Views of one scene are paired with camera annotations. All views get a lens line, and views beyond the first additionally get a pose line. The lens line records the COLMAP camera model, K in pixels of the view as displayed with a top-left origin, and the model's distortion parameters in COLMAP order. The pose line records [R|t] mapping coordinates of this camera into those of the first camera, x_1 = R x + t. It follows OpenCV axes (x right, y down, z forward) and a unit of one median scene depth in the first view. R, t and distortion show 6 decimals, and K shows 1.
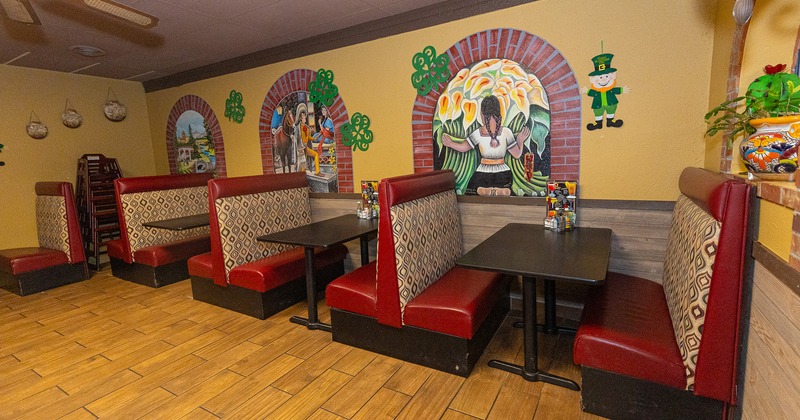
lens RADIAL K [[363.5, 0, 406.0], [0, 363.5, 207.8], [0, 0, 1]] dist [0.001425, 0.000400]
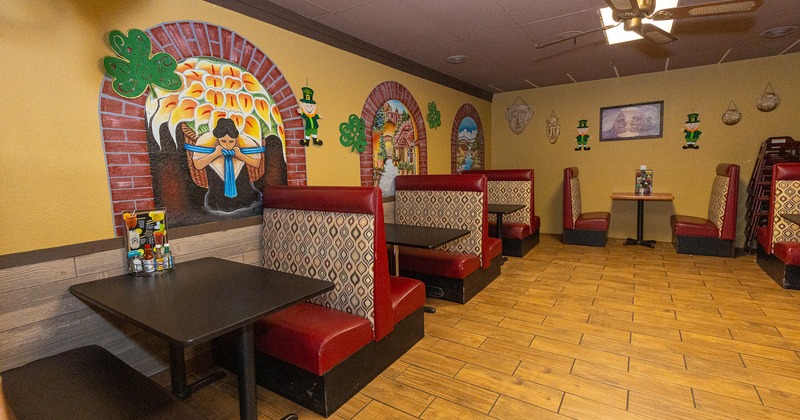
lens RADIAL K [[363.5, 0, 406.0], [0, 363.5, 207.8], [0, 0, 1]] dist [0.001425, 0.000400]
pose [[-0.056781, 0.165933, -0.984501, 0.279087], [-0.114771, 0.978470, 0.171536, -0.024740], [0.991768, 0.122732, -0.036515, 0.118853]]
